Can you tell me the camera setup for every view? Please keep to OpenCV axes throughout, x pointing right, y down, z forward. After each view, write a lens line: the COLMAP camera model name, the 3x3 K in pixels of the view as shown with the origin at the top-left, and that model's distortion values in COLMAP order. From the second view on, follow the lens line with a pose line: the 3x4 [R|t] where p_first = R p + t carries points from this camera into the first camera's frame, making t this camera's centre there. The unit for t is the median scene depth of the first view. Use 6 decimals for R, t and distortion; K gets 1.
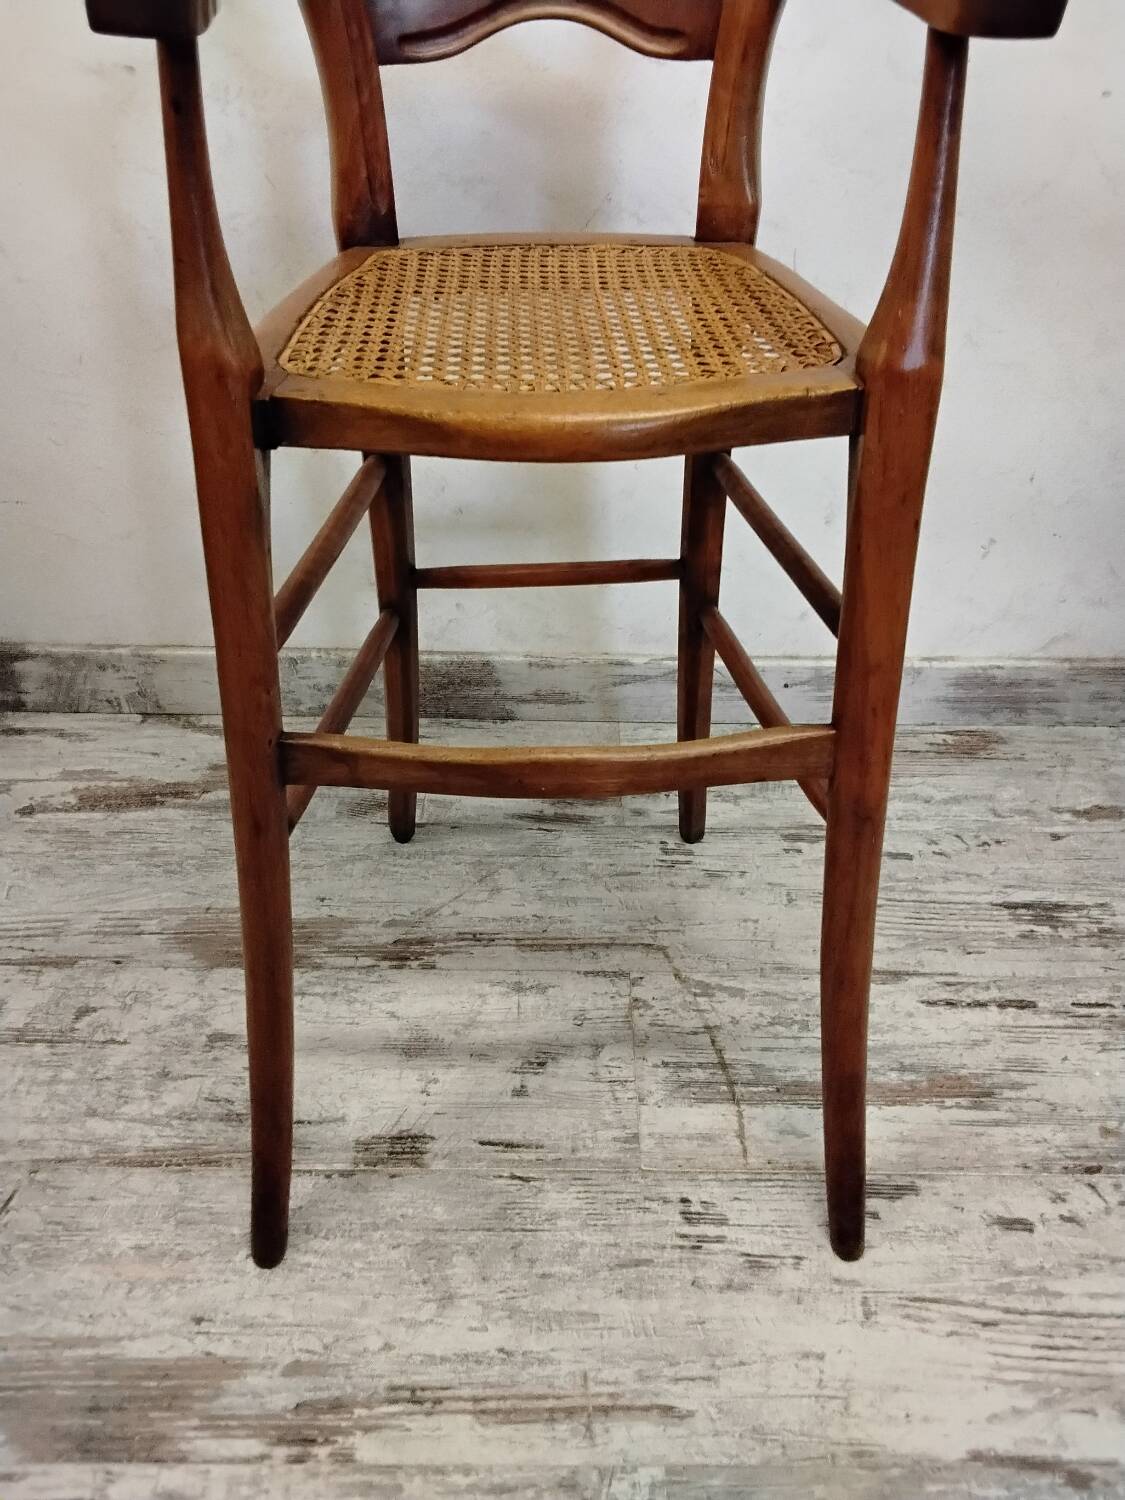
lens RADIAL K [[1126.1, 0, 569.4], [0, 1126.1, 713.9], [0, 0, 1]] dist [0.098693, -0.130322]
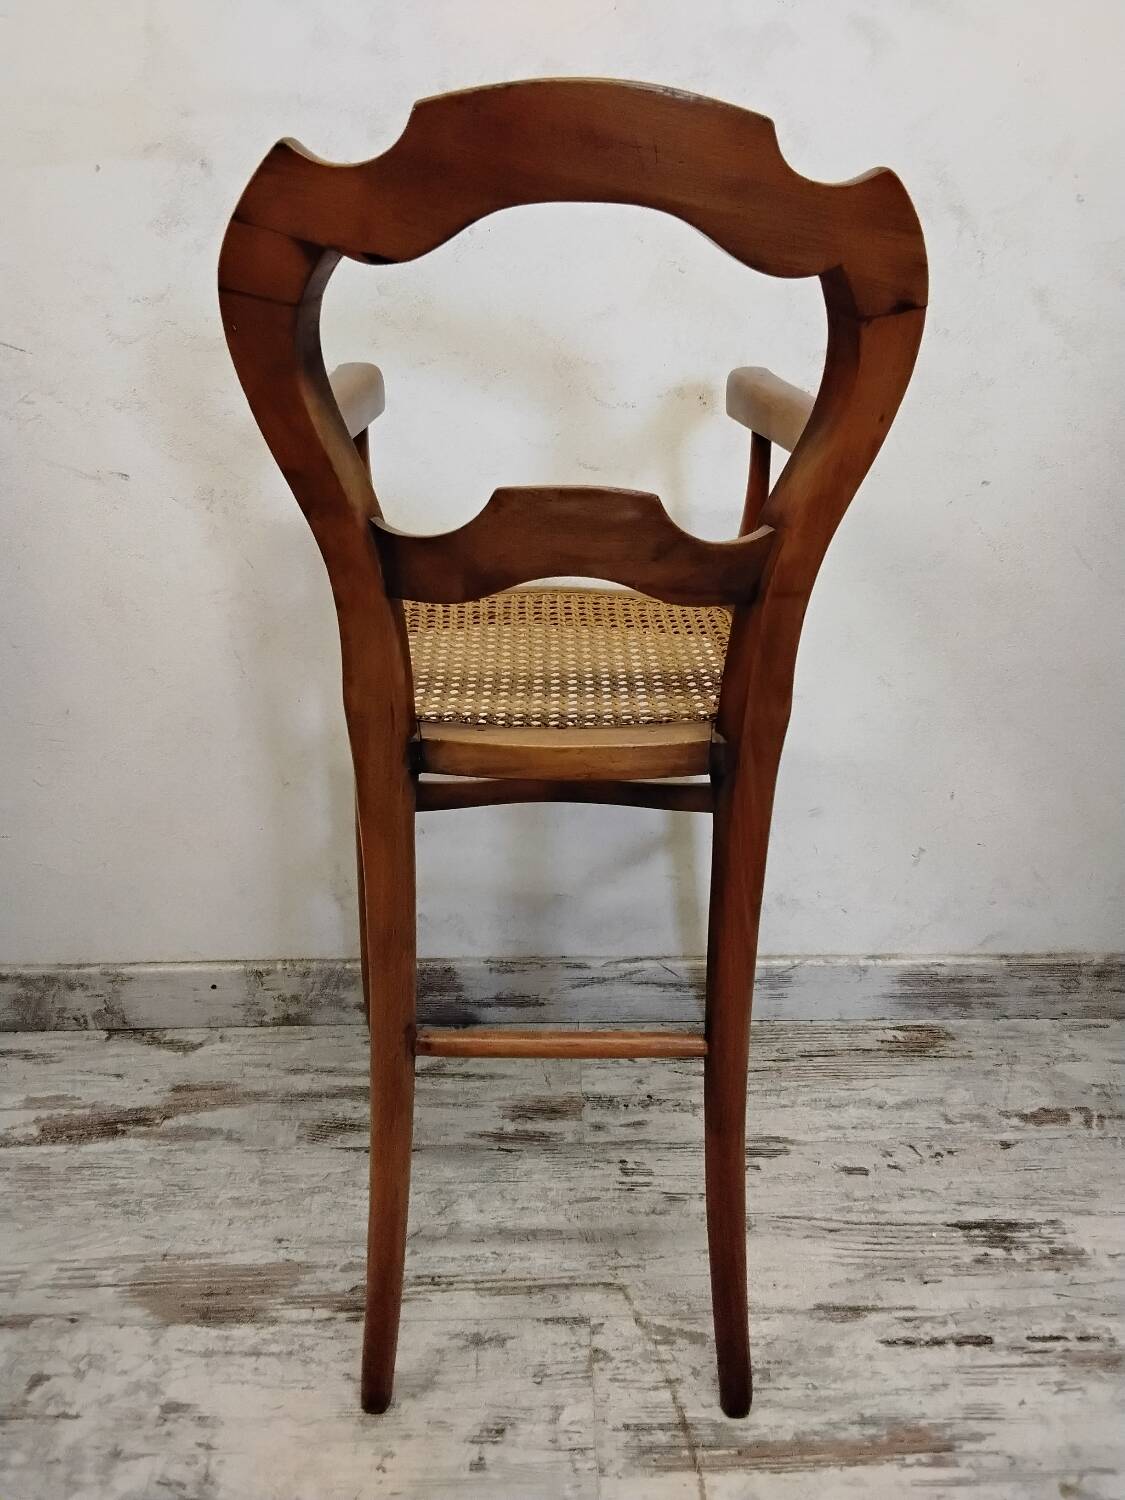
lens RADIAL K [[1127.5, 0, 570.0], [0, 1127.5, 724.2], [0, 0, 1]] dist [0.079847, -0.102244]
pose [[0.999541, -0.018220, 0.024207, 0.020626], [0.021886, 0.986702, -0.161059, -0.120376], [-0.020950, 0.161515, 0.986648, -0.070051]]
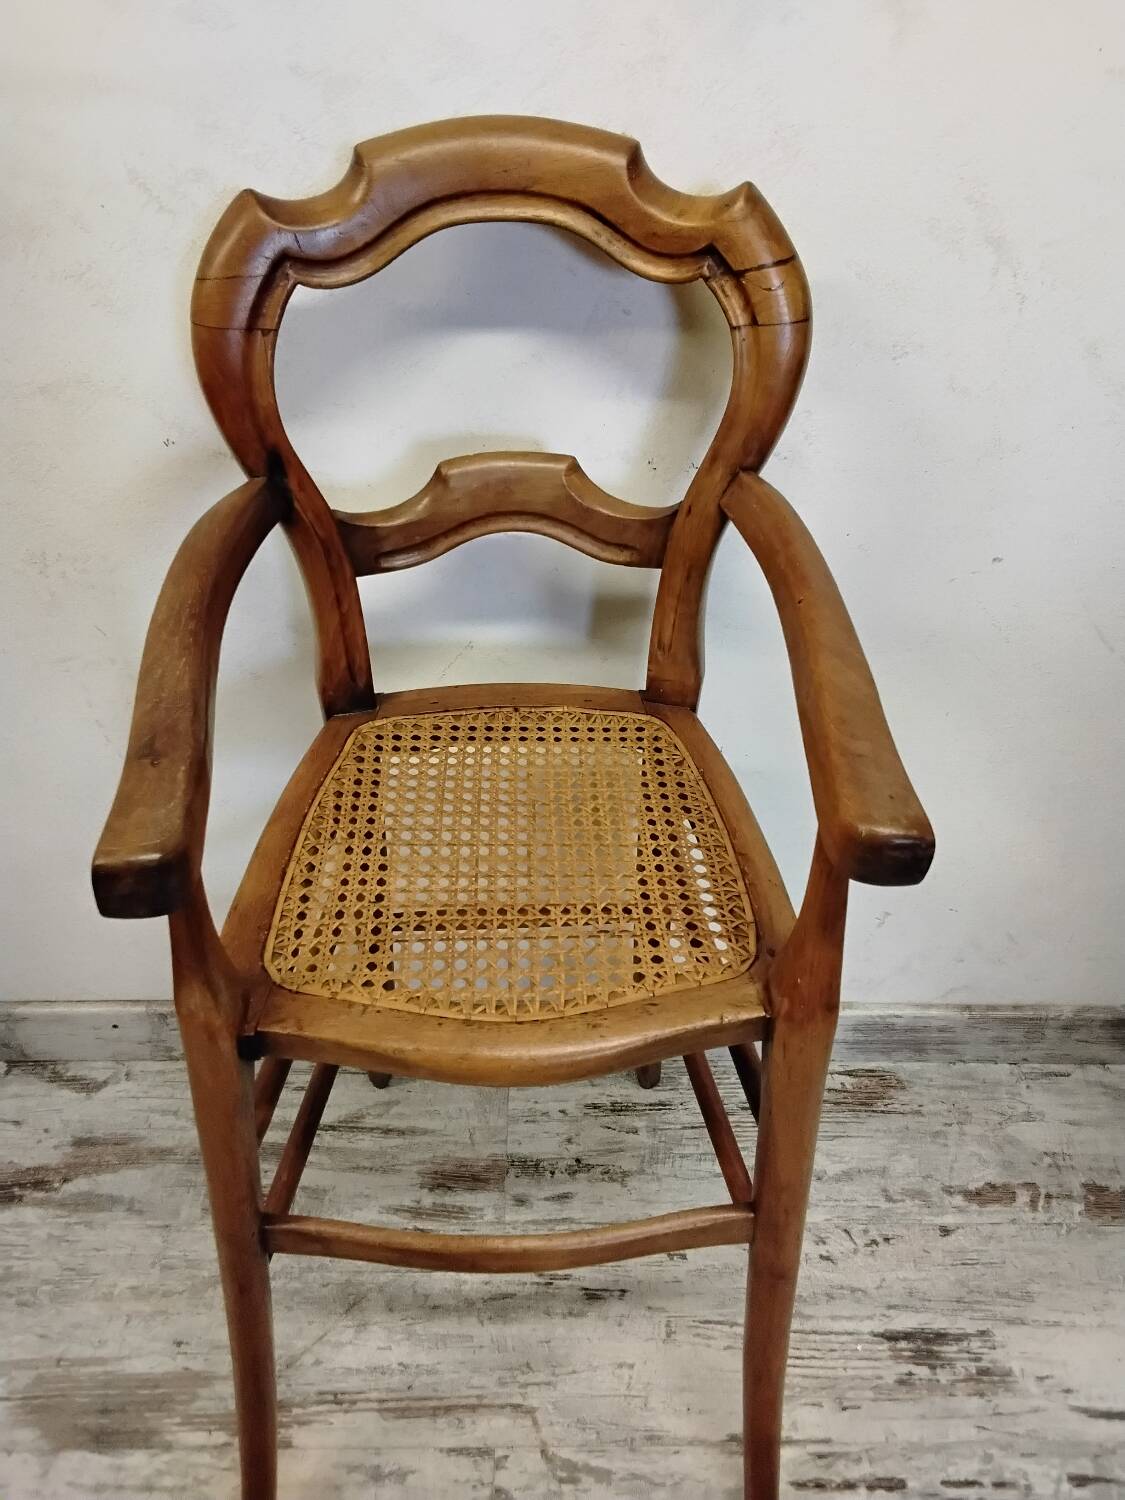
lens RADIAL K [[1127.5, 0, 570.2], [0, 1127.5, 711.3], [0, 0, 1]] dist [0.079847, -0.102244]
pose [[0.999719, 0.000493, 0.023704, 0.091510], [-0.002092, 0.997718, 0.067489, -0.449916], [-0.023616, -0.067520, 0.997438, 0.067815]]
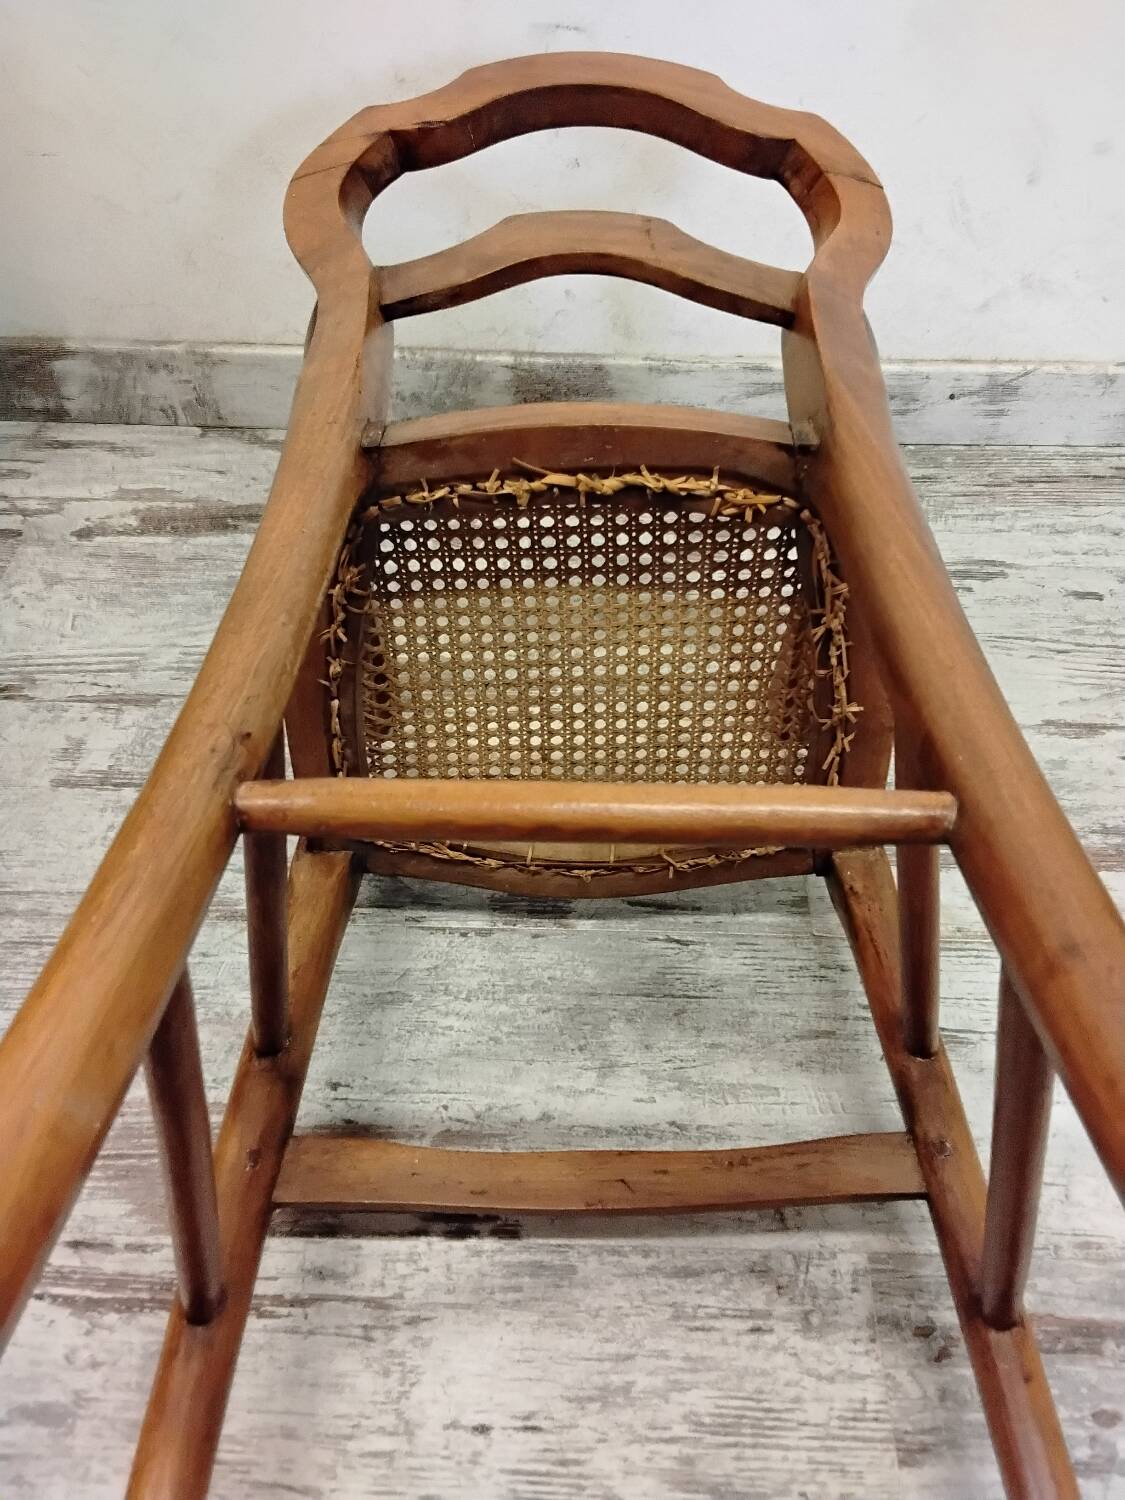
lens RADIAL K [[1126.1, 0, 572.1], [0, 1126.1, 707.4], [0, 0, 1]] dist [0.098693, -0.130322]
pose [[0.999720, 0.013209, -0.019636, -0.090122], [-0.008984, 0.979451, 0.201483, 0.040511], [0.021894, -0.201250, 0.979295, 0.136532]]
